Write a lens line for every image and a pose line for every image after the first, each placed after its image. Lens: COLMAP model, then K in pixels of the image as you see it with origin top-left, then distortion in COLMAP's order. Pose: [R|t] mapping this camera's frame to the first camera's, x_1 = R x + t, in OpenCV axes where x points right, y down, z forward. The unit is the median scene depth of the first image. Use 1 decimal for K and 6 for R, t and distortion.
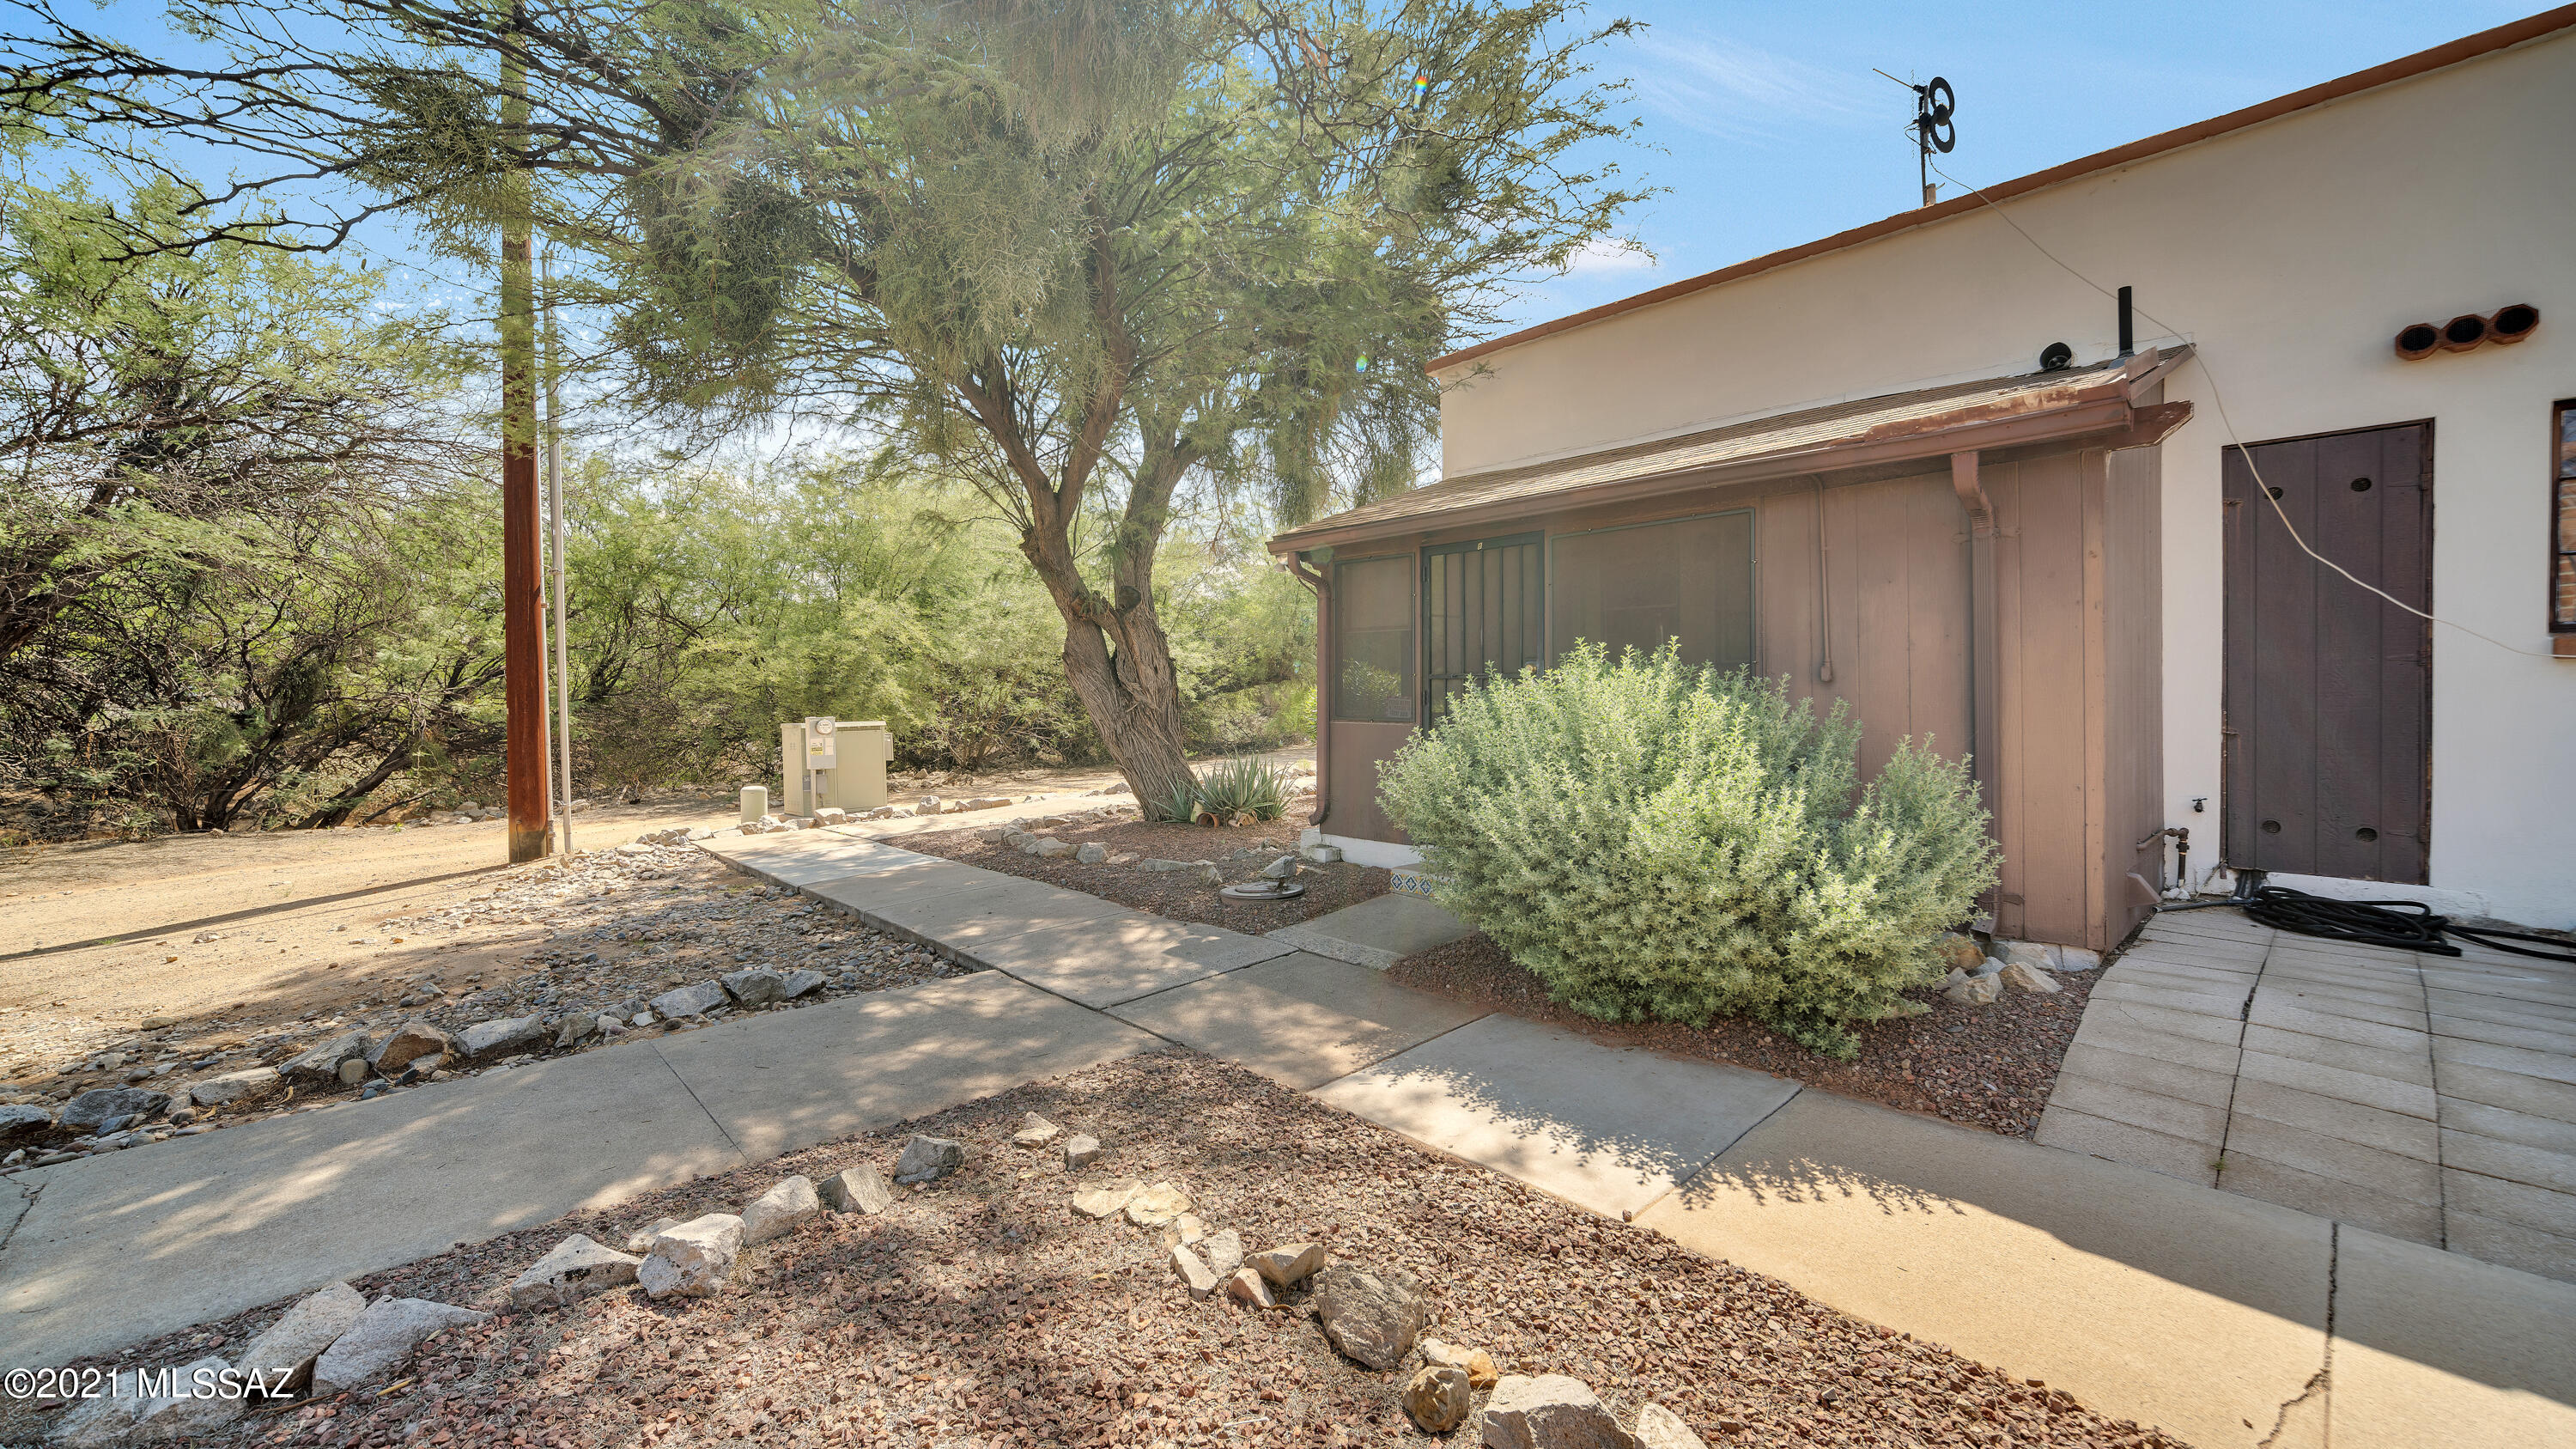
lens RADIAL K [[1030.1, 0, 1285.8], [0, 1030.1, 690.2], [0, 0, 1]] dist [-0.007388, 0.000033]
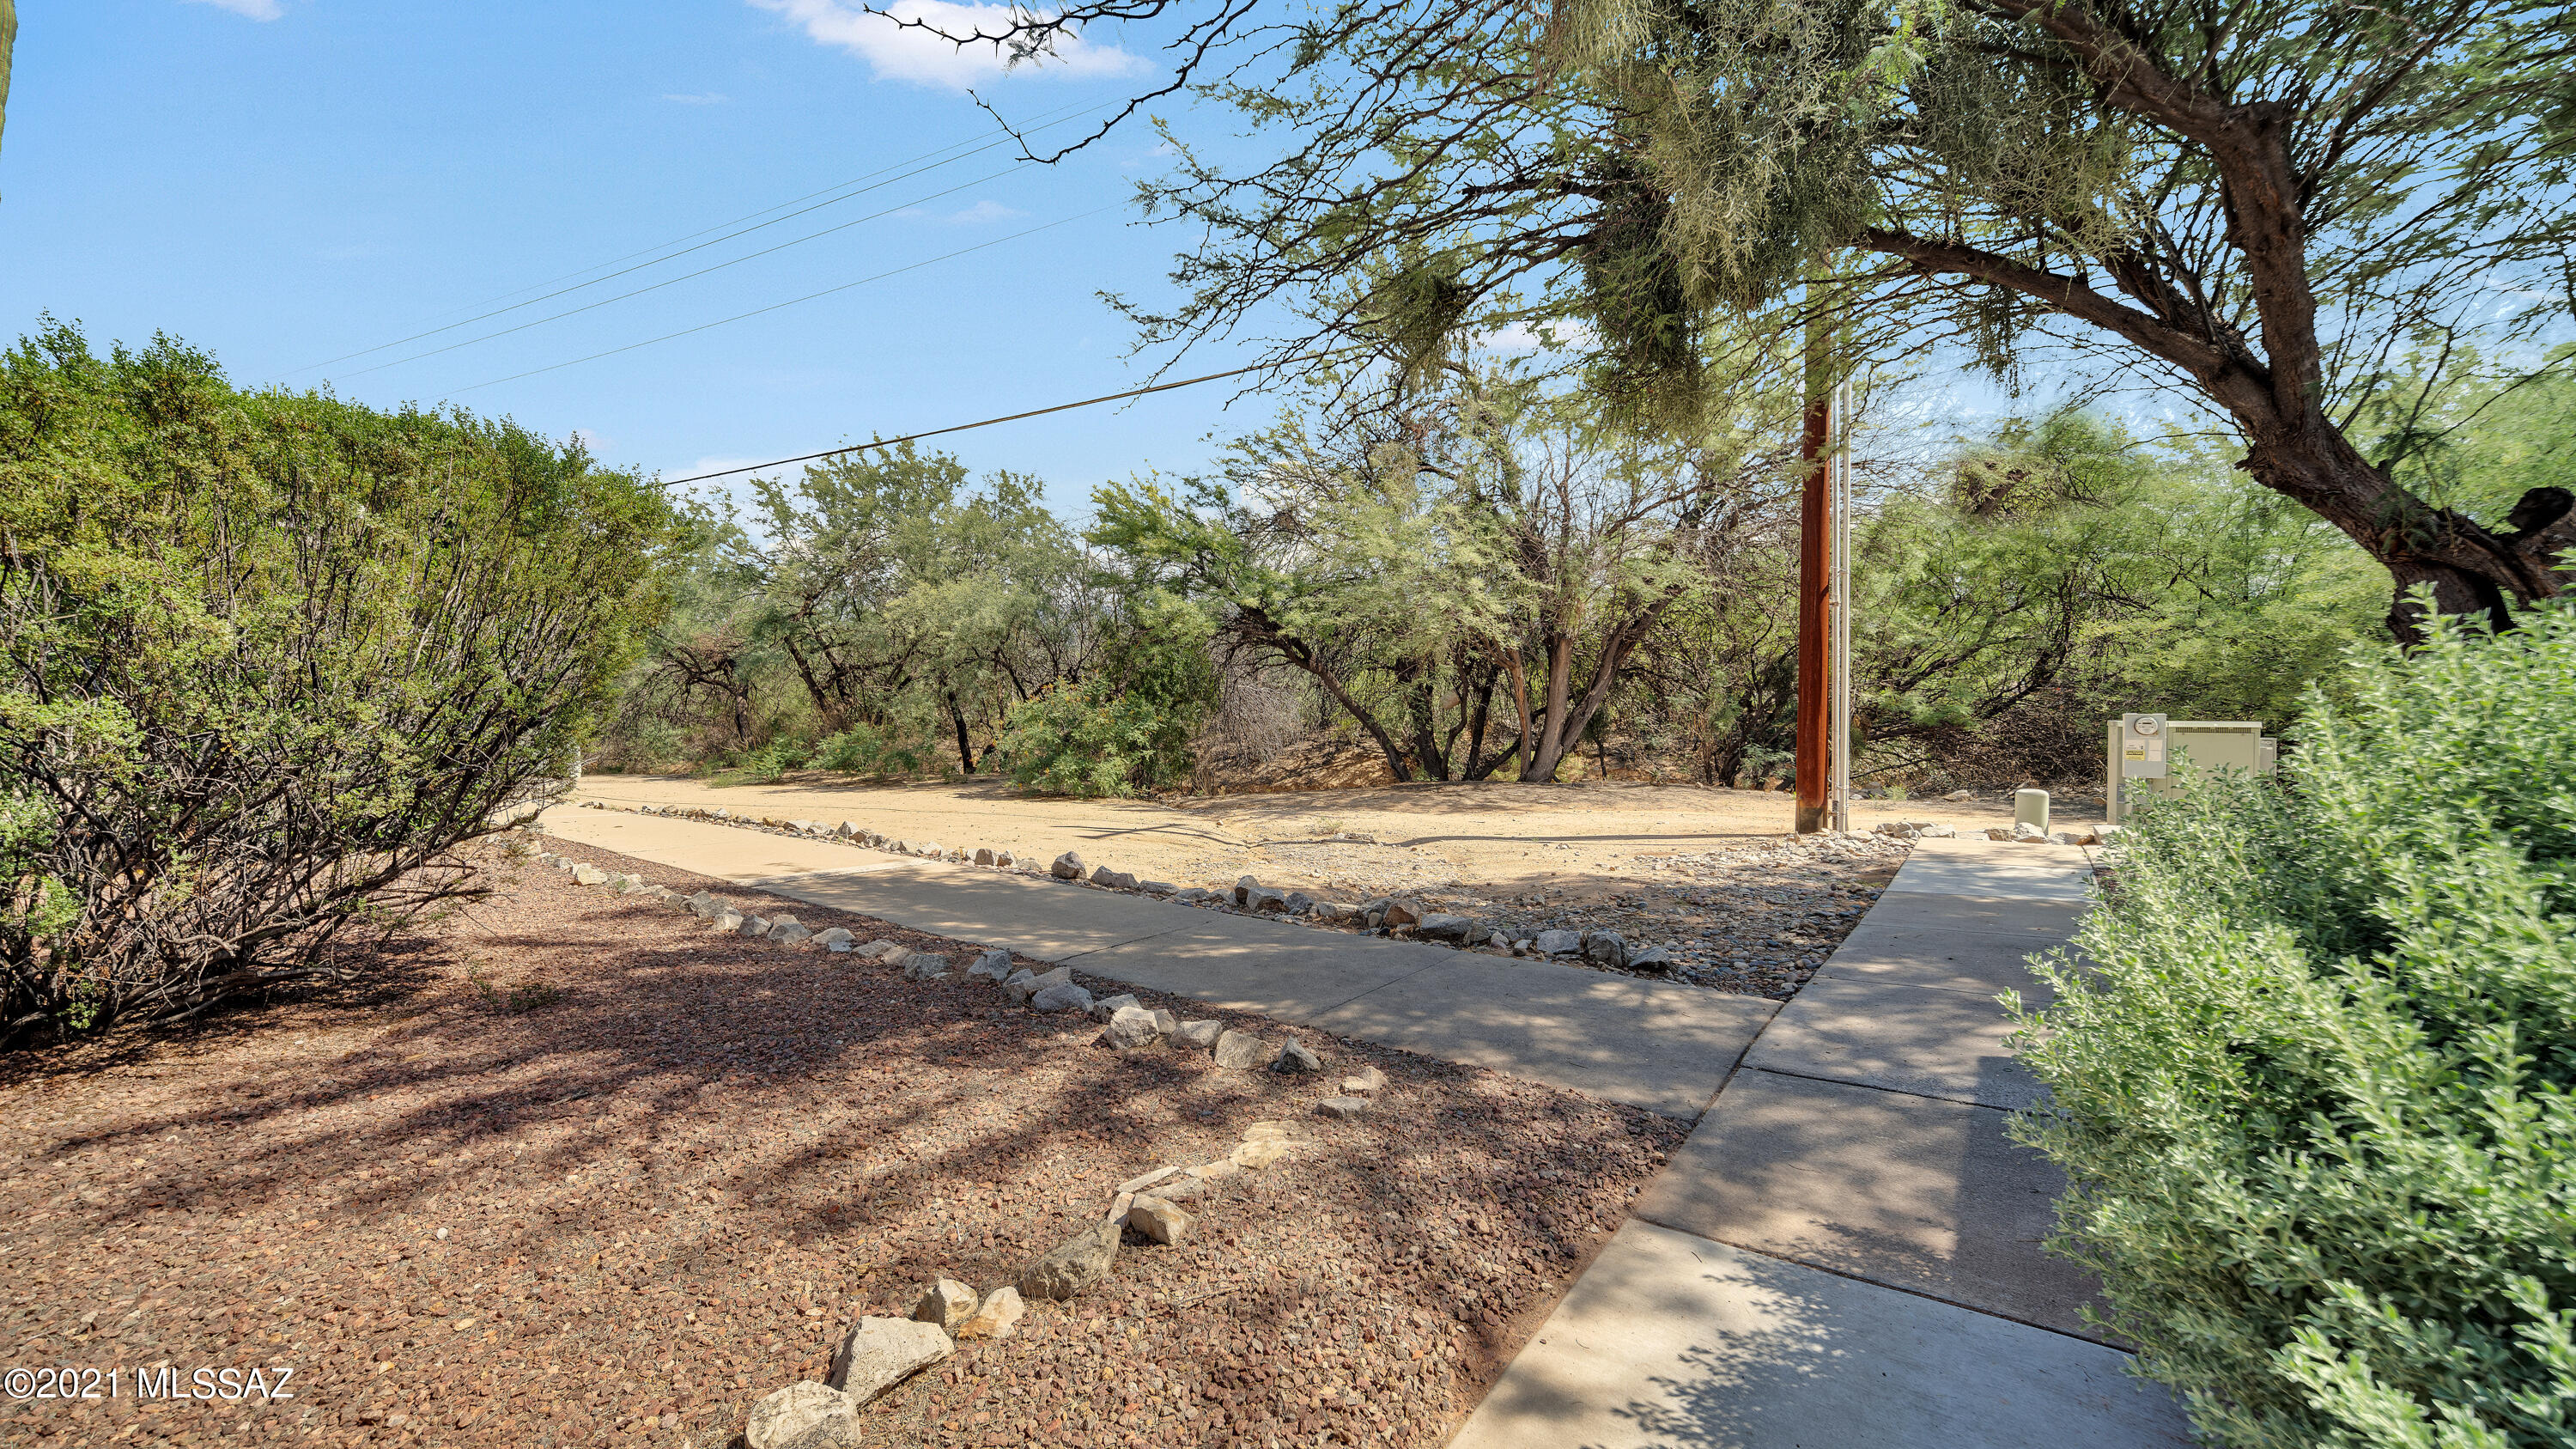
lens RADIAL K [[1030.1, 0, 1285.8], [0, 1030.1, 690.2], [0, 0, 1]] dist [-0.007388, 0.000033]
pose [[0.178932, 0.004722, -0.983850, 0.671820], [0.001604, 0.999986, 0.005091, 0.009302], [0.983860, -0.002489, 0.178922, 0.604862]]
